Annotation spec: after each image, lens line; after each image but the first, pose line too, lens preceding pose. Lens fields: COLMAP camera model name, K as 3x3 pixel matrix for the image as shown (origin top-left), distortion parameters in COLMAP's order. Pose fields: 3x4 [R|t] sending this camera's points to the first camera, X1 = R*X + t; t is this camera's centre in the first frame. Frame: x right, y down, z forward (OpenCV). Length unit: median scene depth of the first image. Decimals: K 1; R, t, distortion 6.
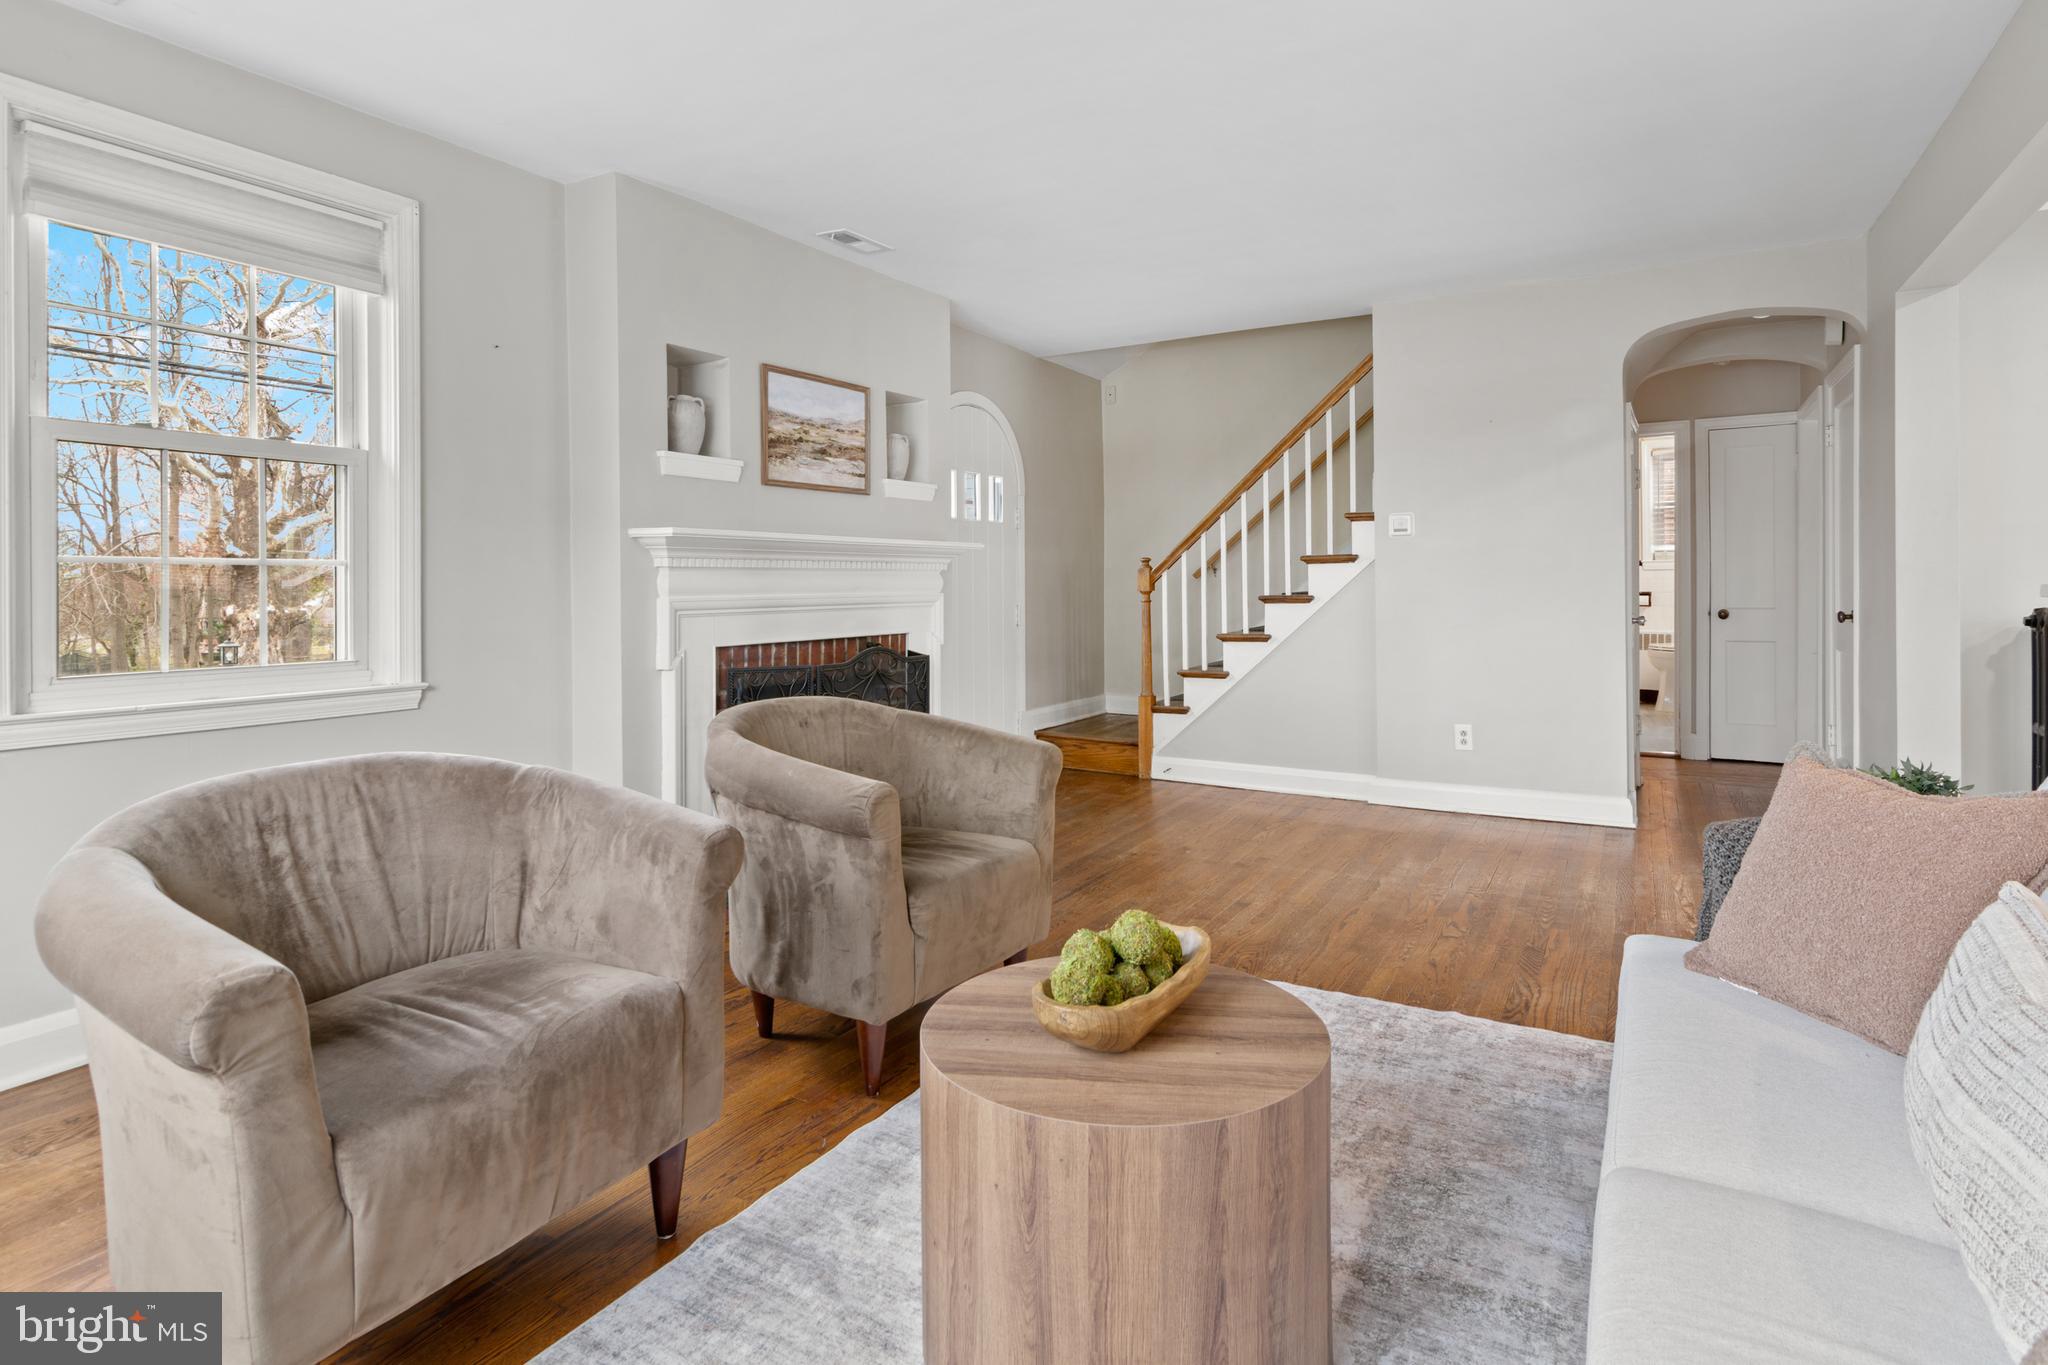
lens RADIAL K [[1038.3, 0, 1034.7], [0, 1038.3, 622.6], [0, 0, 1]] dist [0.007209, -0.001904]
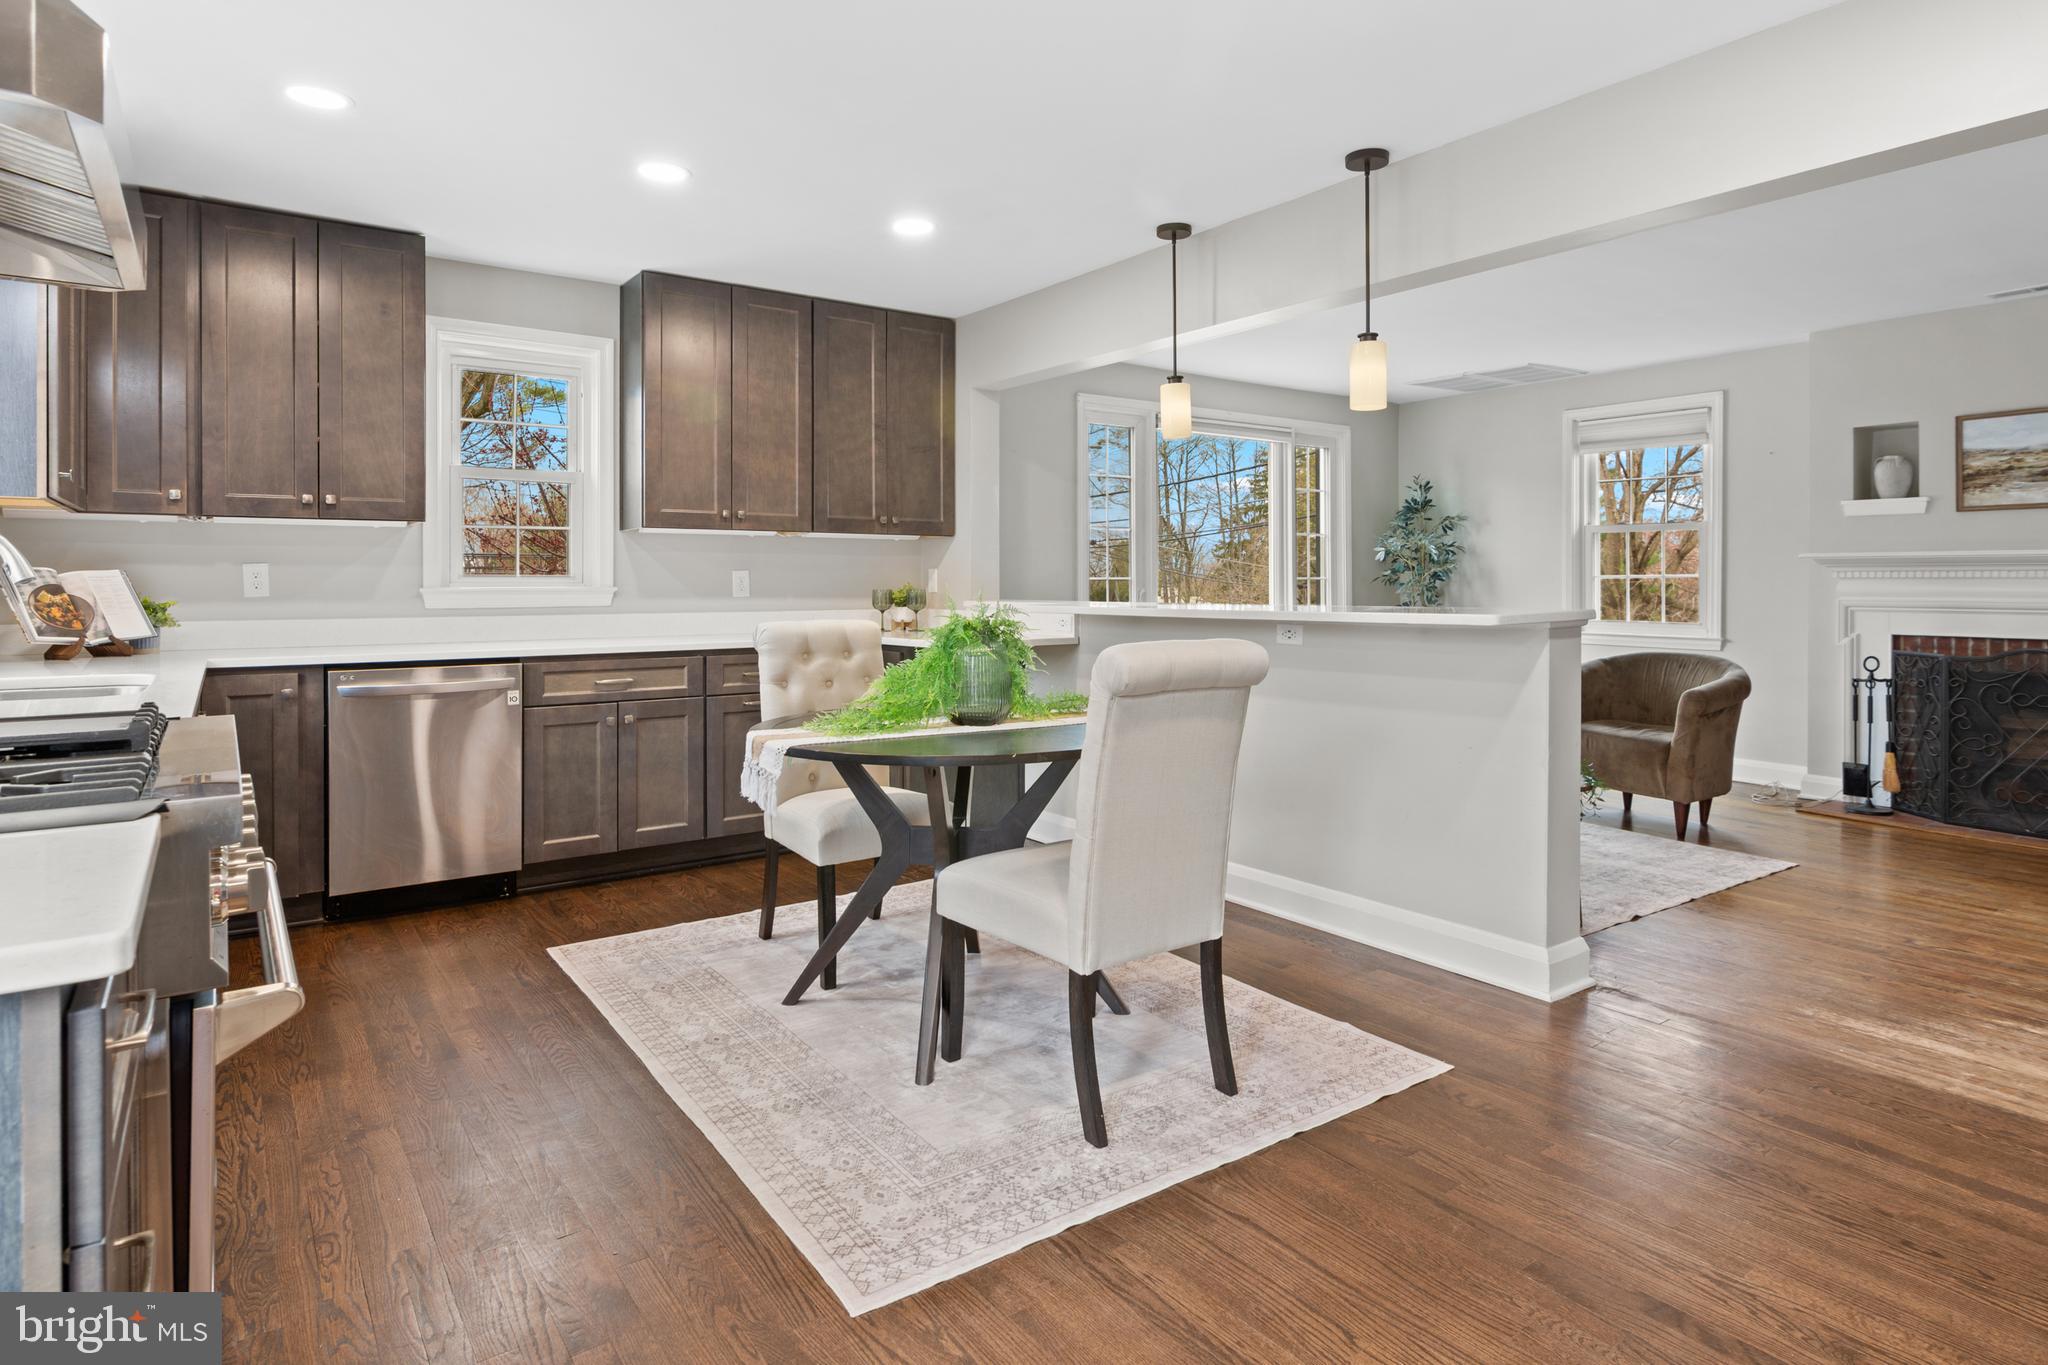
lens RADIAL K [[1130.0, 0, 1015.0], [0, 1130.0, 596.2], [0, 0, 1]] dist [-0.000154, 0.001231]
pose [[-0.406013, 0.020295, -0.913642, 1.467036], [-0.030446, 0.998898, 0.035718, -0.044000], [0.913360, 0.042319, -0.404947, 0.513242]]
